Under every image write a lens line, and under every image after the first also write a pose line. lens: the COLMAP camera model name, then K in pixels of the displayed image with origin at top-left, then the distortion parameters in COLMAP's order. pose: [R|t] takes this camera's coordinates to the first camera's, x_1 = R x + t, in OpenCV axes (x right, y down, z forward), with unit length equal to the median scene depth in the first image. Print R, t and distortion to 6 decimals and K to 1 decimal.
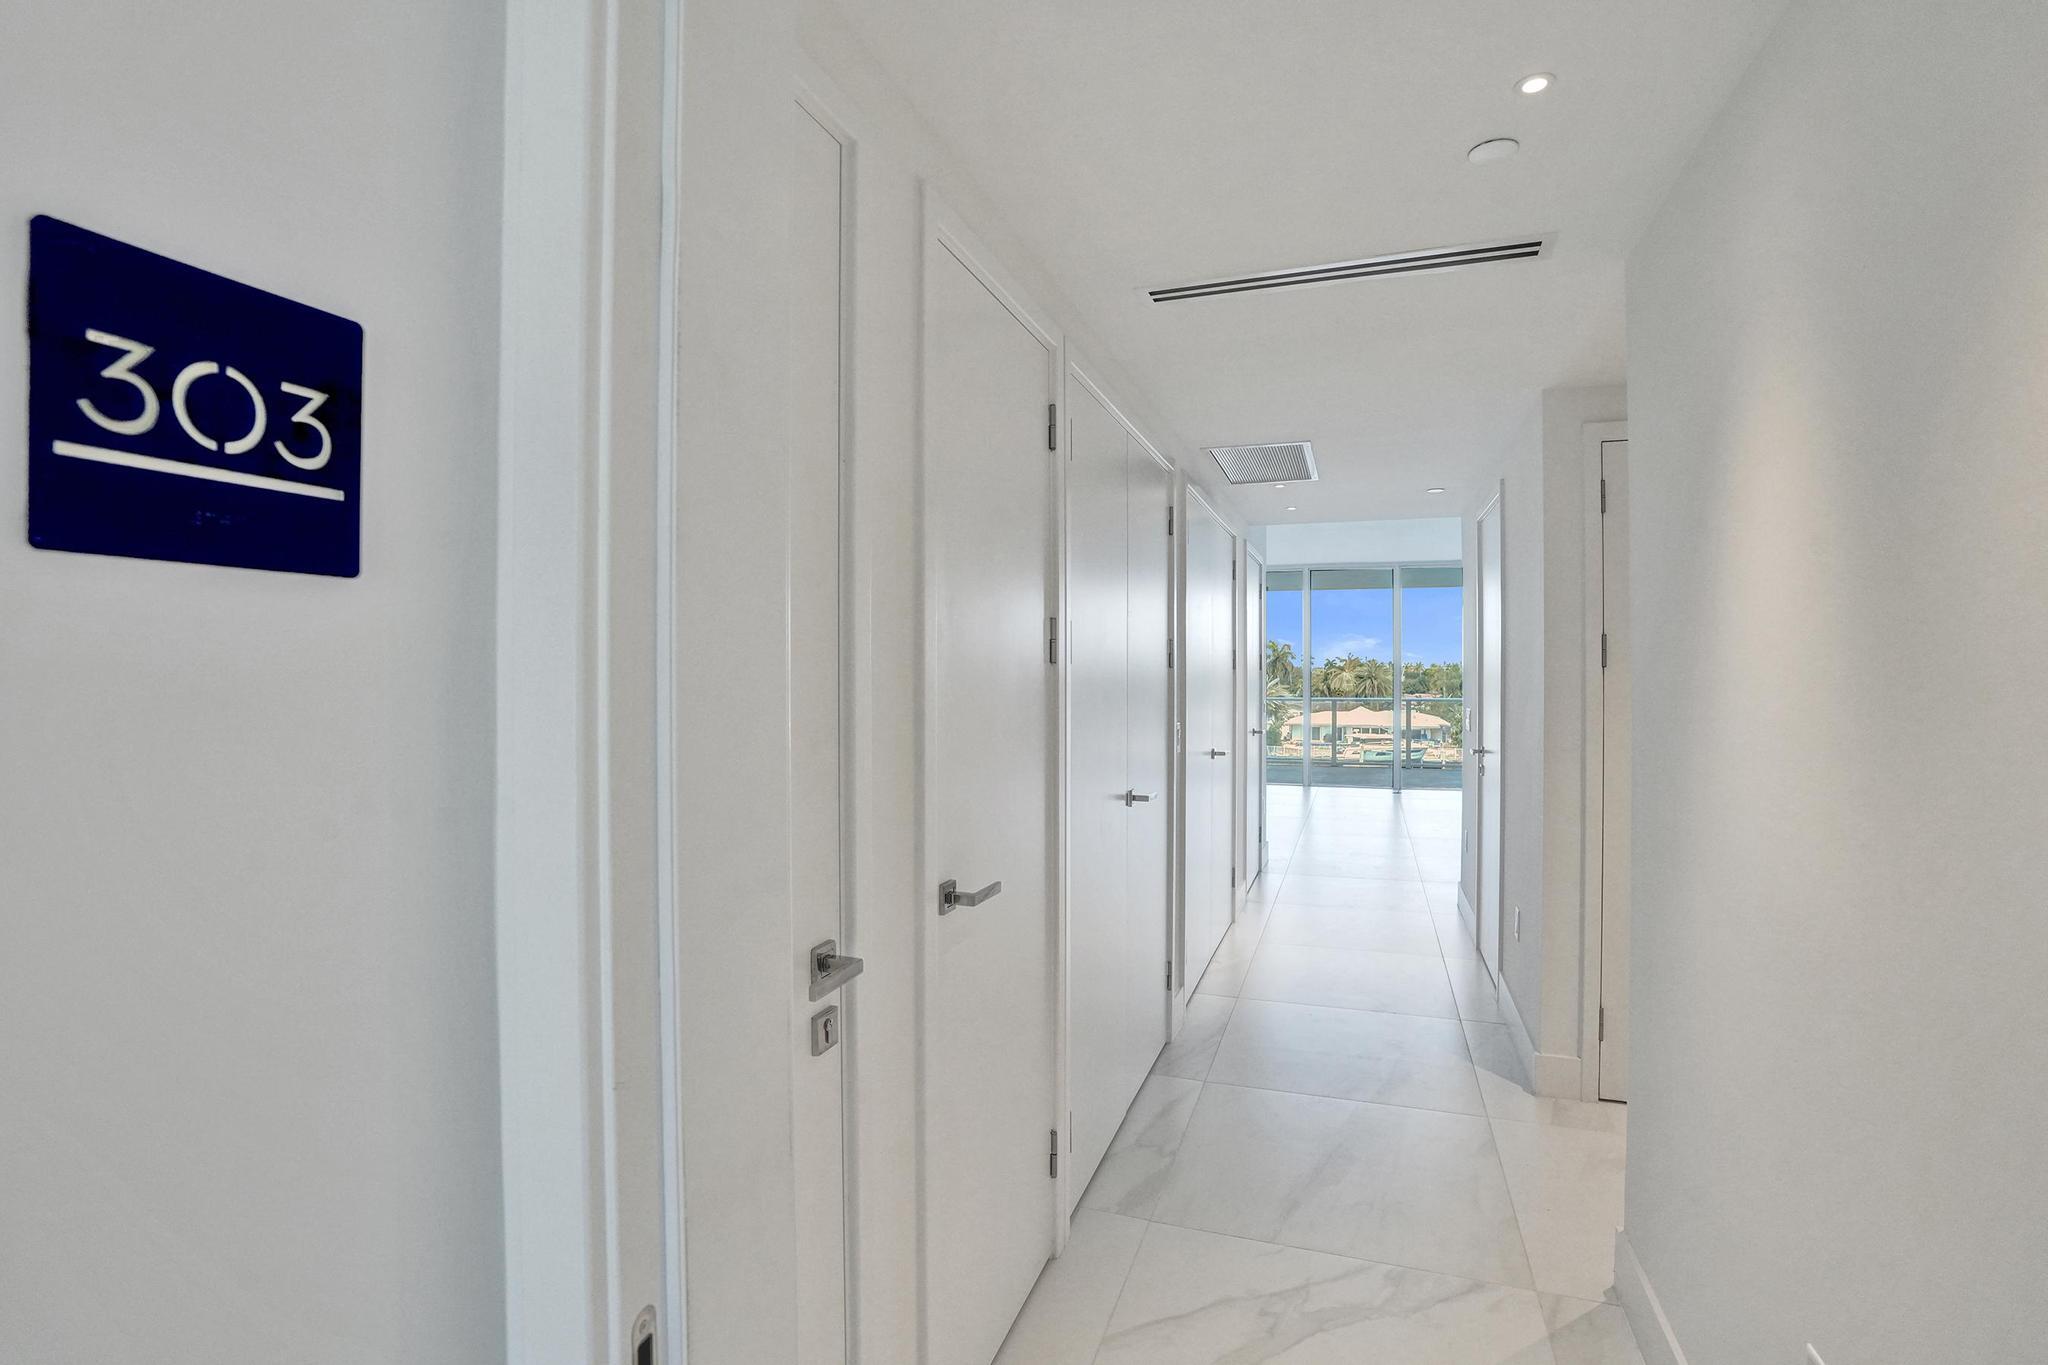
lens RADIAL K [[949.0, 0, 1021.7], [0, 949.0, 676.2], [0, 0, 1]] dist [-0.061670, 0.019941]
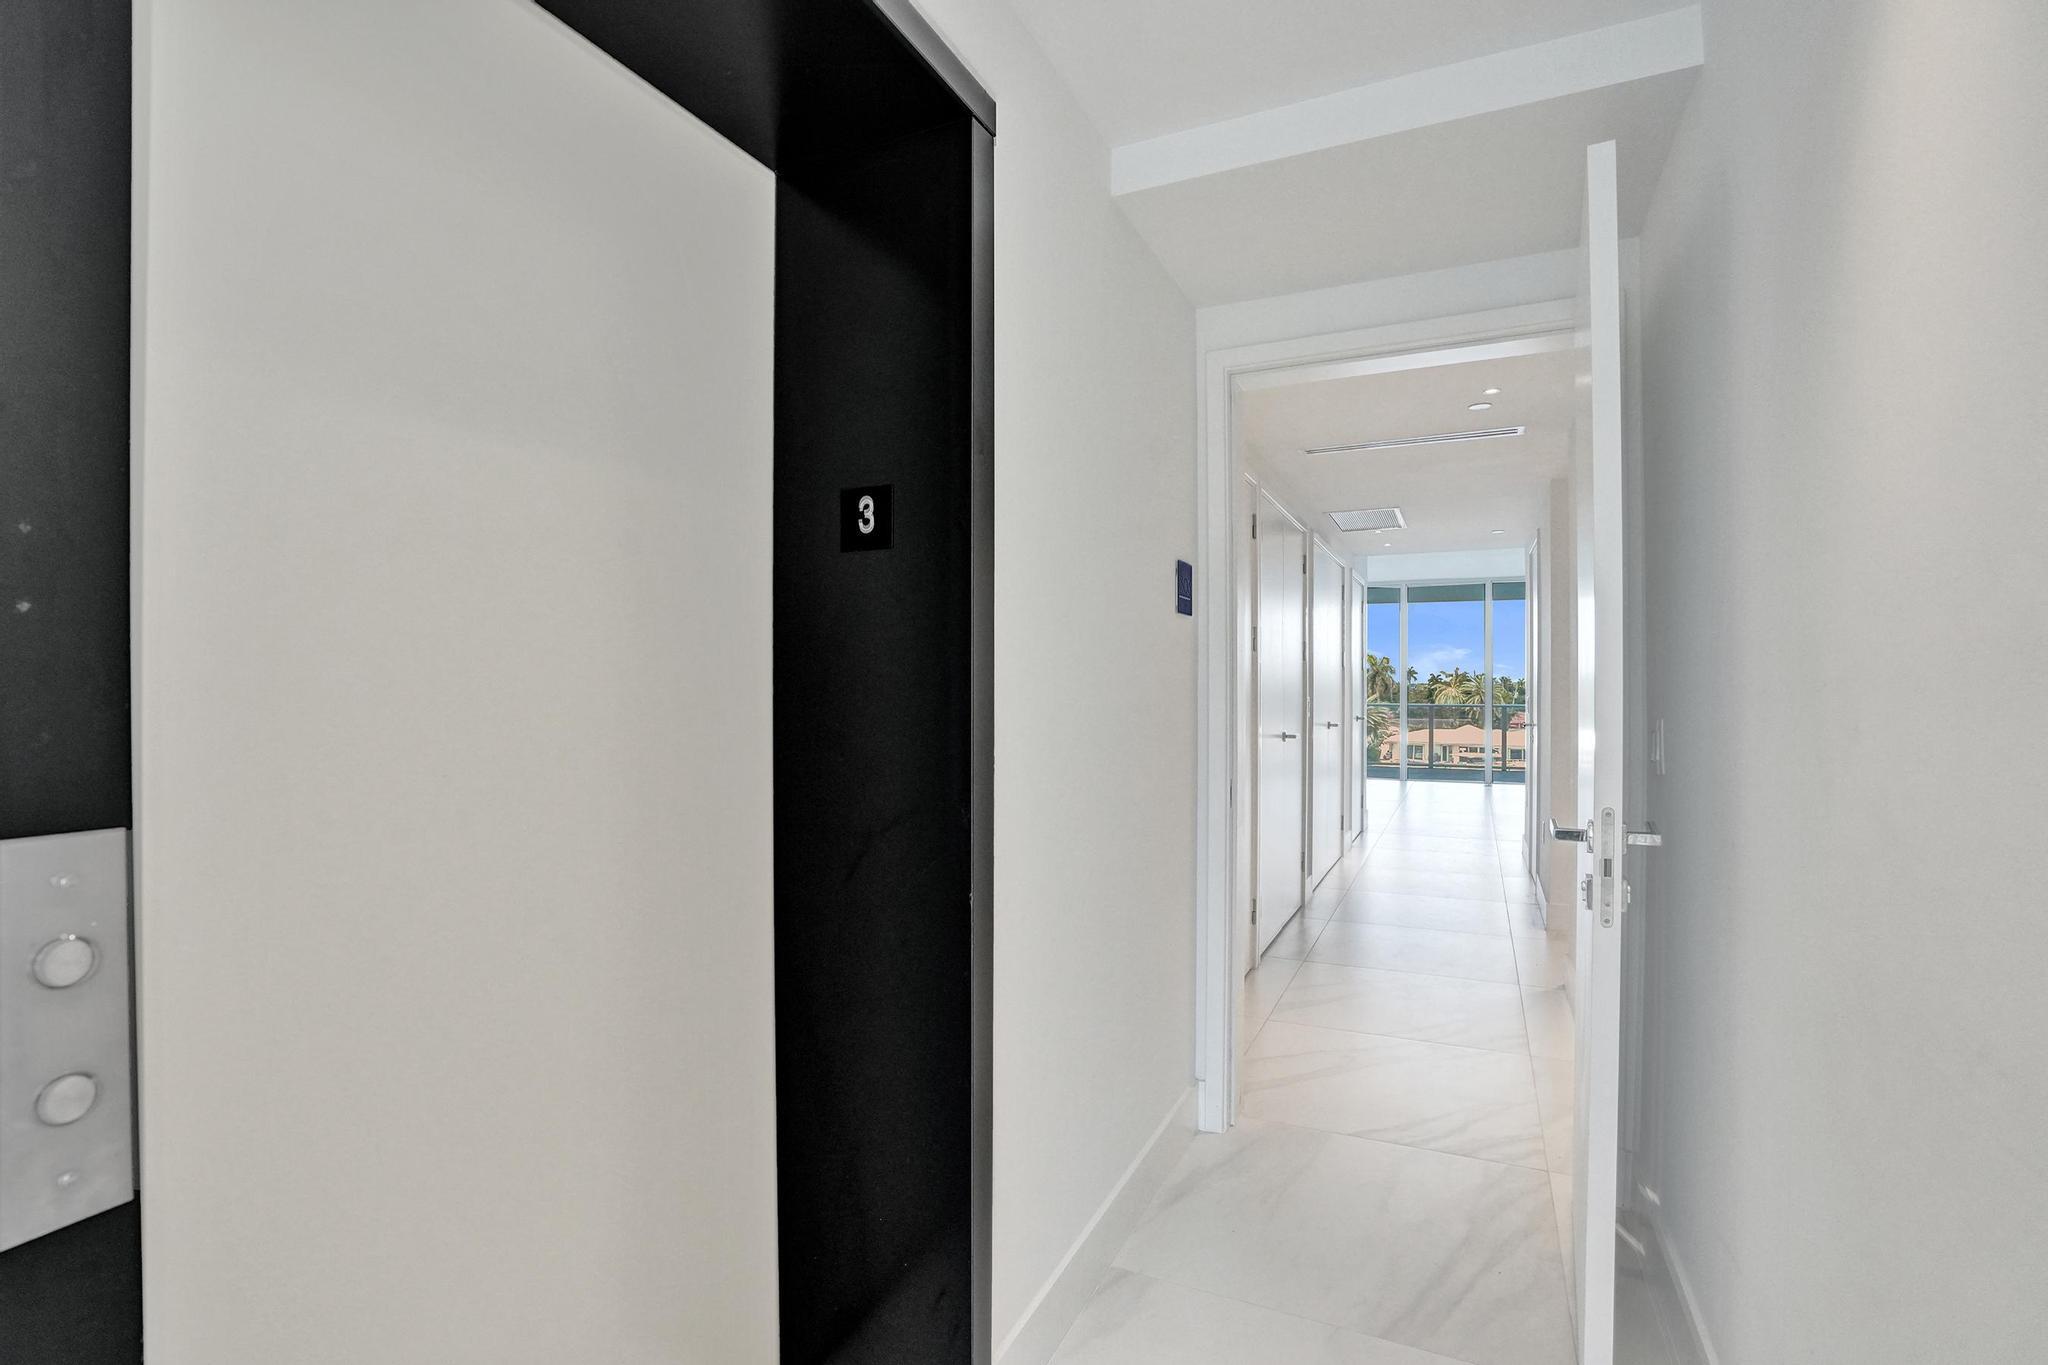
lens RADIAL K [[977.8, 0, 1024.8], [0, 977.8, 699.3], [0, 0, 1]] dist [-0.027177, -0.000139]
pose [[0.996596, 0.002014, -0.082415, -0.071114], [-0.001357, 0.999967, 0.008019, 0.018487], [0.082429, -0.007880, 0.996566, -0.265439]]
